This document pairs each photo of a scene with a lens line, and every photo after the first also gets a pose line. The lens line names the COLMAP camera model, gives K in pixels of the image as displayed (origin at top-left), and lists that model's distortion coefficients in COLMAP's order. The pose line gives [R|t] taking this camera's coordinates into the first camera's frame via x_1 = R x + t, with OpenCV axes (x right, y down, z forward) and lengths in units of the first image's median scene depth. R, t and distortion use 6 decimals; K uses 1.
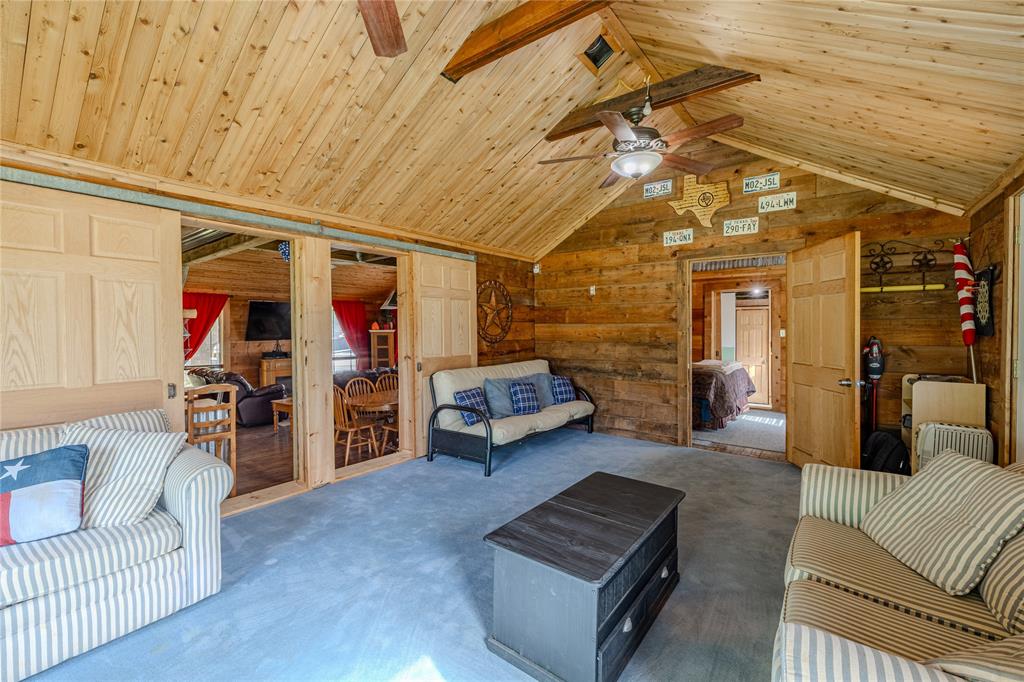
lens RADIAL K [[428.3, 0, 512.9], [0, 428.3, 335.1], [0, 0, 1]] dist [0.001939, -0.000379]
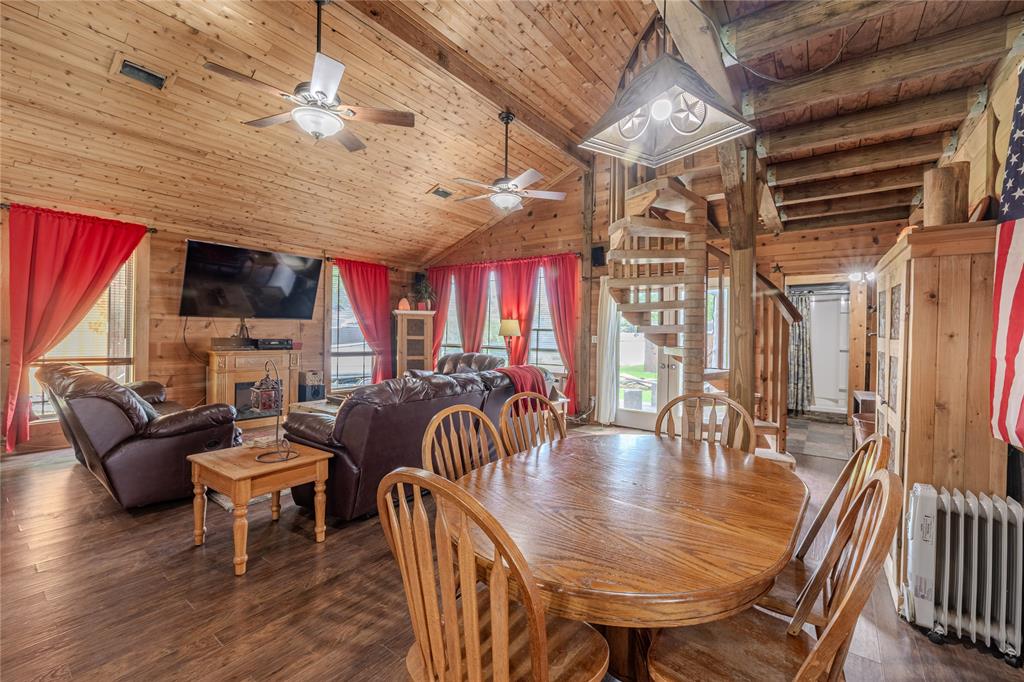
lens RADIAL K [[428.2, 0, 509.3], [0, 428.2, 338.5], [0, 0, 1]] dist [0.001441, 0.000845]
pose [[0.999688, 0.023025, 0.009652, -0.208943], [-0.022994, 0.999730, -0.003315, 0.033463], [-0.009726, 0.003092, 0.999948, 0.446902]]
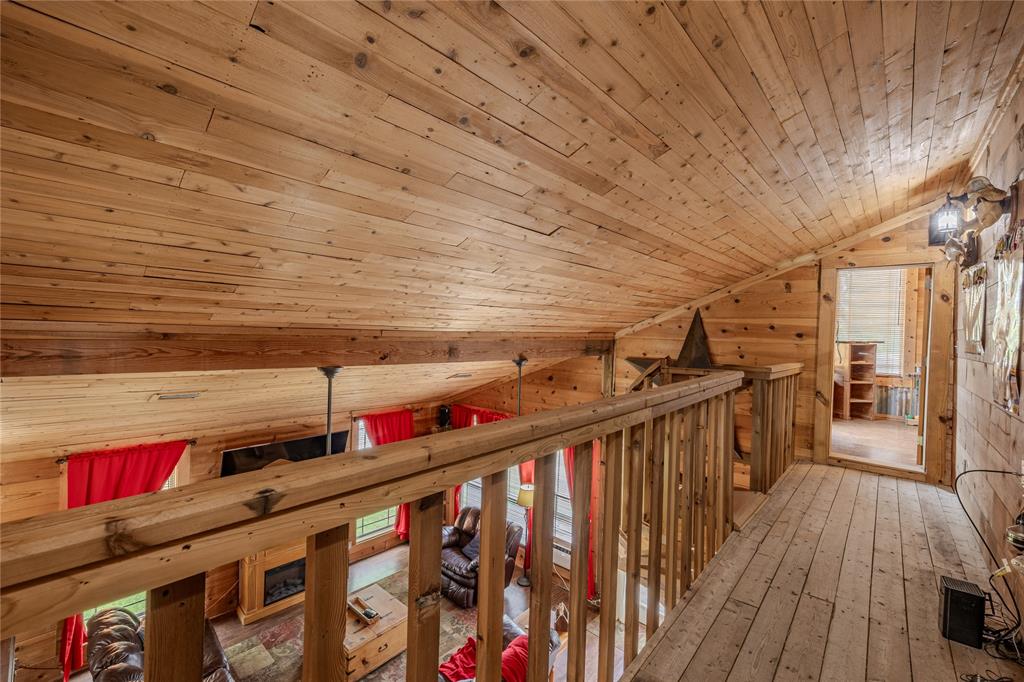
lens RADIAL K [[428.3, 0, 509.5], [0, 428.3, 338.1], [0, 0, 1]] dist [0.001939, -0.000379]
pose [[0.996541, 0.036747, -0.074535, -0.190191], [-0.036541, 0.999324, 0.004131, -0.236943], [0.074636, -0.001393, 0.997210, 0.443284]]
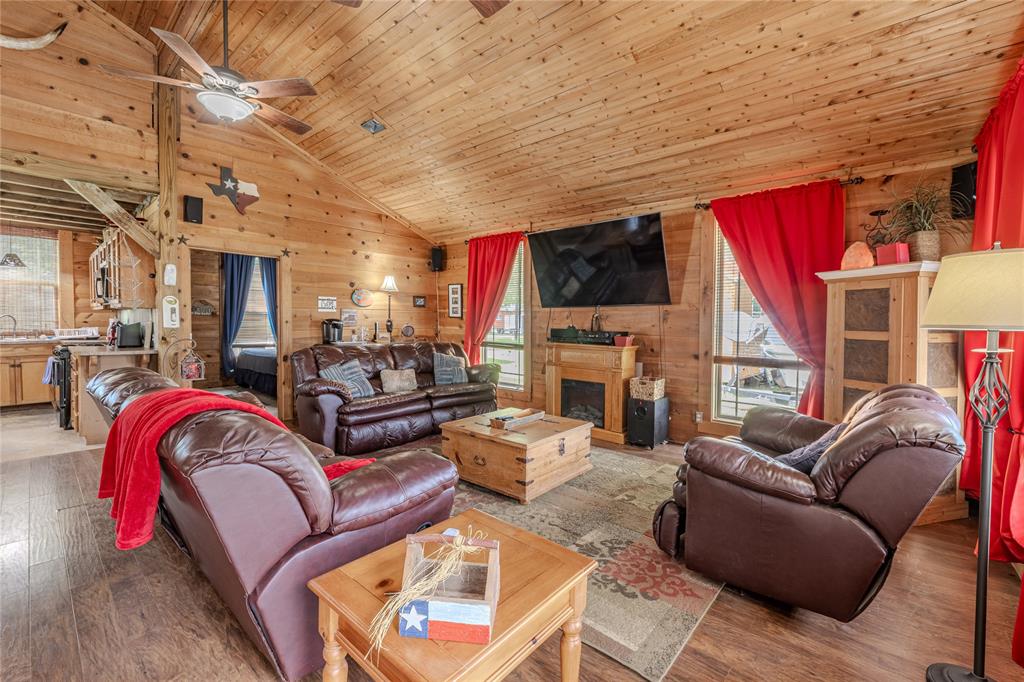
lens RADIAL K [[428.2, 0, 511.0], [0, 428.2, 334.2], [0, 0, 1]] dist [0.001441, 0.000845]
pose [[-0.056046, 0.038675, -0.997679, -0.050304], [-0.024550, 0.998894, 0.040101, 0.026533], [0.998126, 0.026741, -0.055035, 0.971790]]
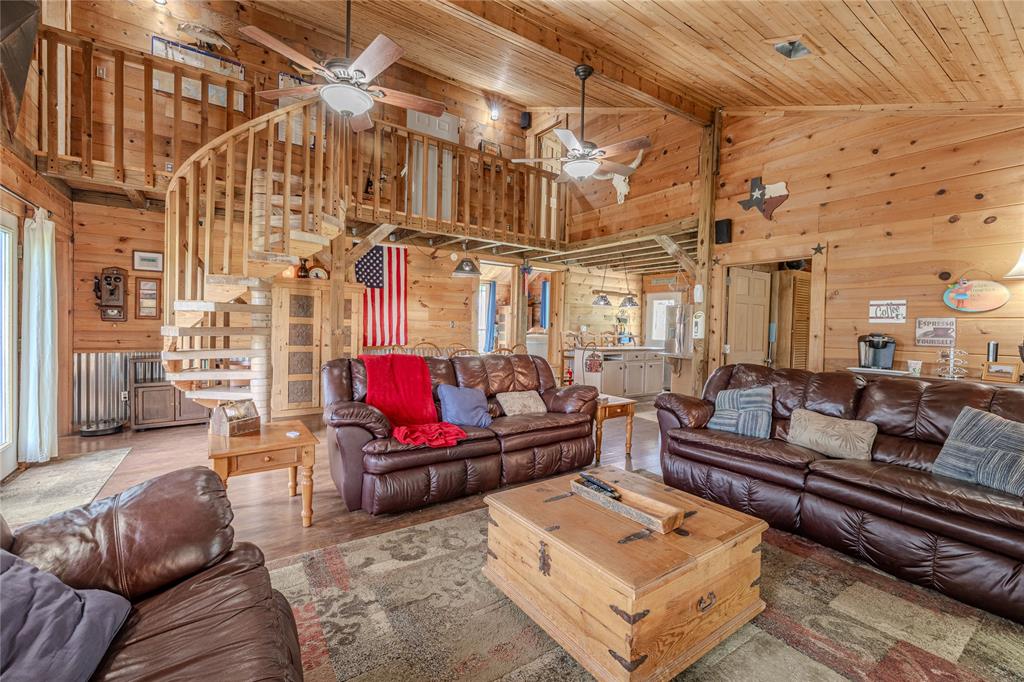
lens RADIAL K [[428.3, 0, 505.0], [0, 428.3, 333.4], [0, 0, 1]] dist [0.001939, -0.000379]
pose [[-0.950432, -0.020623, 0.310246, -0.411007], [-0.012008, 0.999488, 0.029654, 0.027680], [-0.310699, 0.024459, -0.950194, 1.163982]]
